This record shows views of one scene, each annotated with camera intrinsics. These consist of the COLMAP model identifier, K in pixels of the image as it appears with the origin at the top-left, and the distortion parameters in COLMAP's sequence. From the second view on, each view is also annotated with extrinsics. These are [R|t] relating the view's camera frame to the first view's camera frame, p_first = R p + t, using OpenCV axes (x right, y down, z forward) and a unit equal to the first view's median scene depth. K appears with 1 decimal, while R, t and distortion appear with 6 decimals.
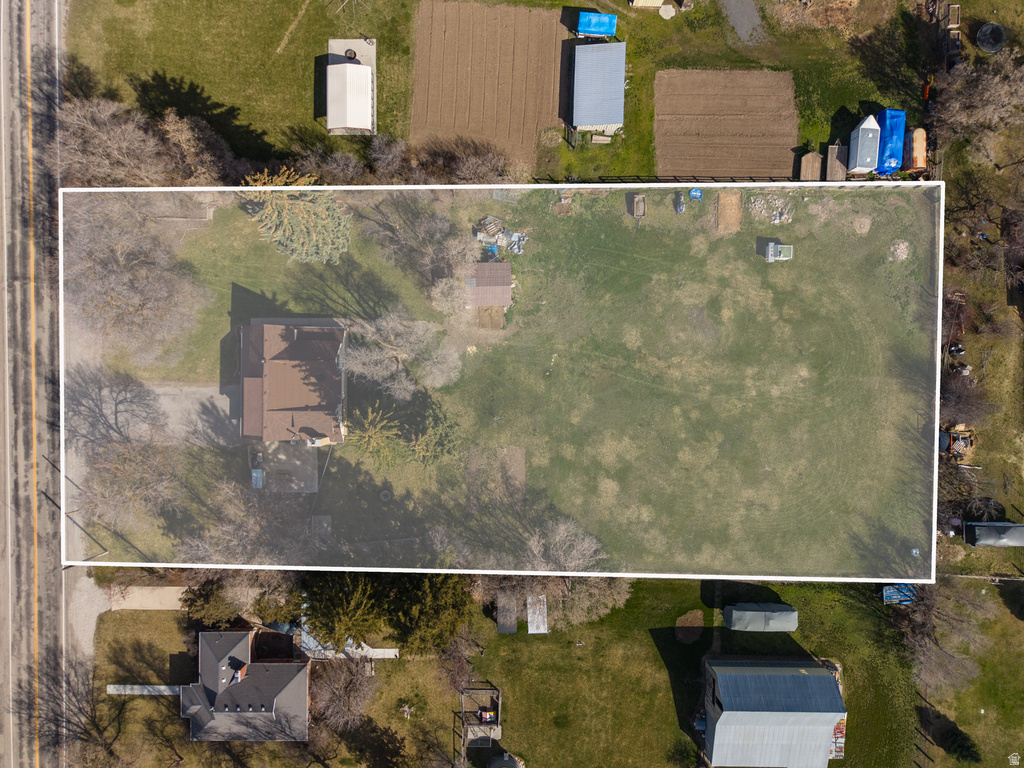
lens RADIAL K [[684.4, 0, 511.3], [0, 684.4, 382.1], [0, 0, 1]] dist [0.024432, -0.024188]
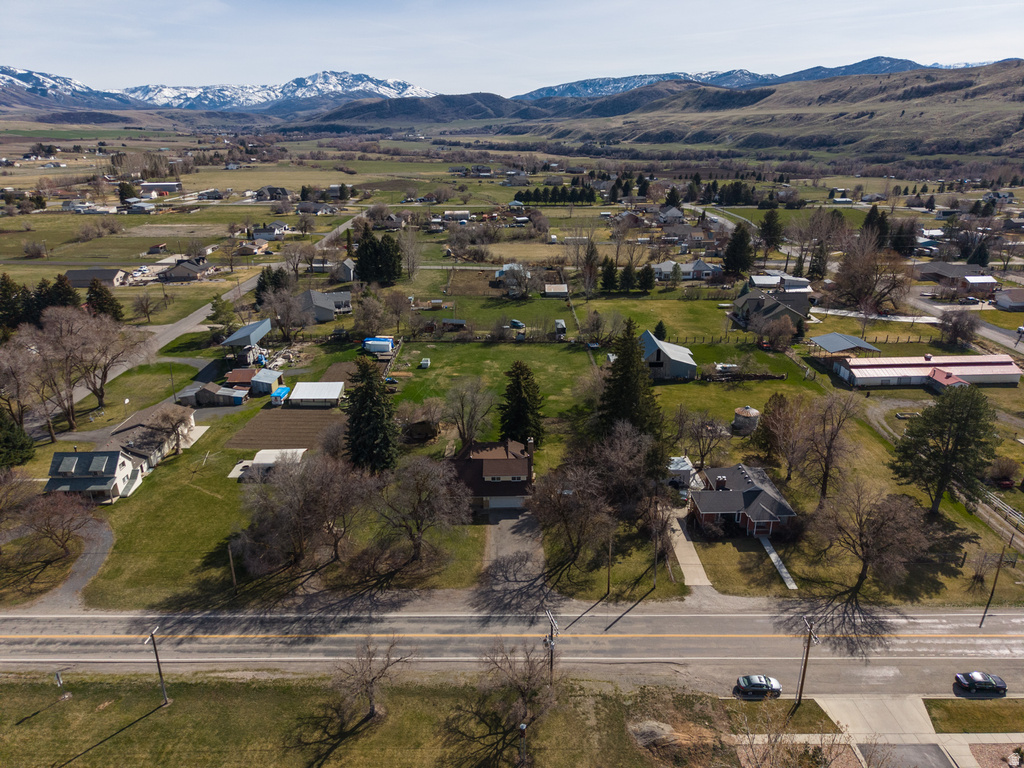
lens RADIAL K [[684.0, 0, 511.6], [0, 684.0, 383.3], [0, 0, 1]] dist [0.018972, -0.016567]
pose [[-0.015634, -0.352912, 0.935526, -1.417334], [0.999725, -0.021847, 0.008465, 0.038440], [0.017451, 0.935401, 0.353157, 0.370854]]
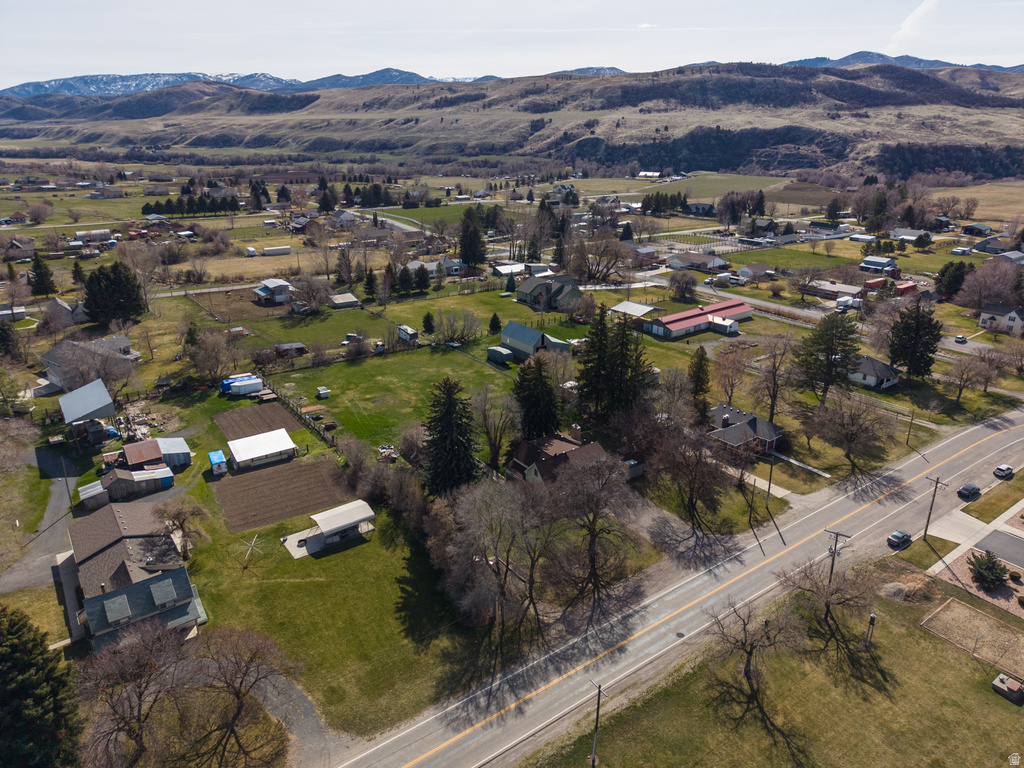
lens RADIAL K [[684.0, 0, 511.6], [0, 684.0, 383.3], [0, 0, 1]] dist [0.018972, -0.016567]
pose [[-0.595729, -0.281003, 0.752425, -1.180112], [0.803126, -0.219761, 0.553799, -0.748859], [0.009735, 0.934207, 0.356599, 0.357380]]
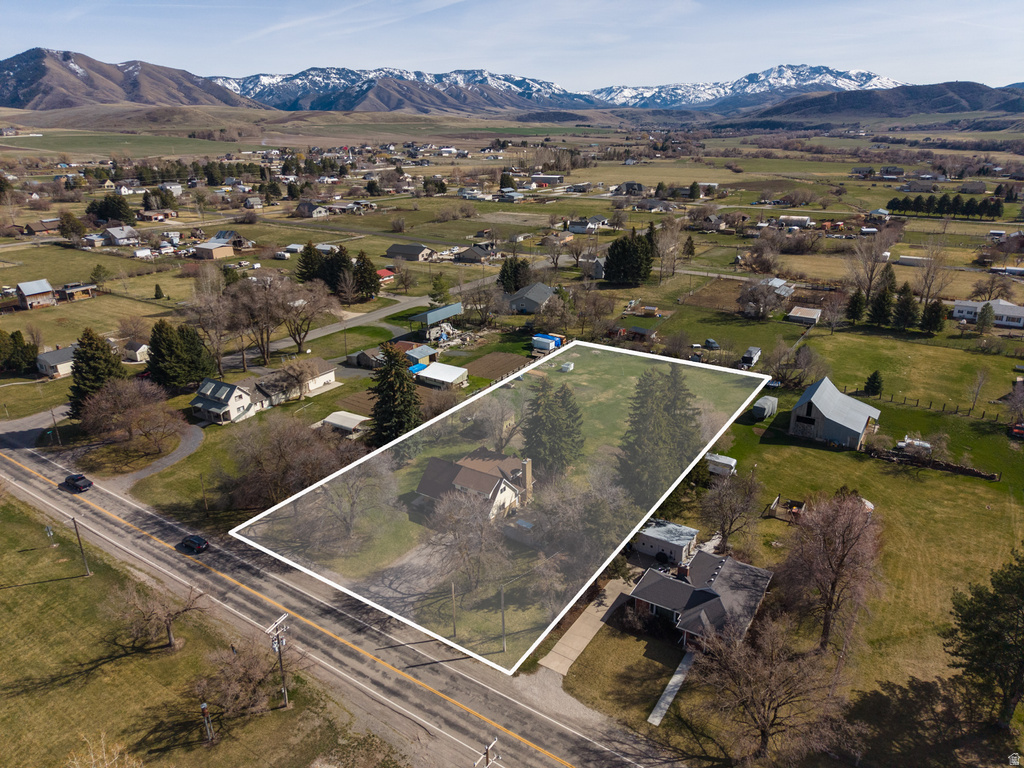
lens RADIAL K [[684.4, 0, 511.3], [0, 684.4, 382.1], [0, 0, 1]] dist [0.024432, -0.024188]
pose [[0.543094, -0.299848, 0.784309, -1.174505], [0.839429, 0.171410, -0.515730, 0.651999], [0.020202, 0.938461, 0.344793, 0.377700]]
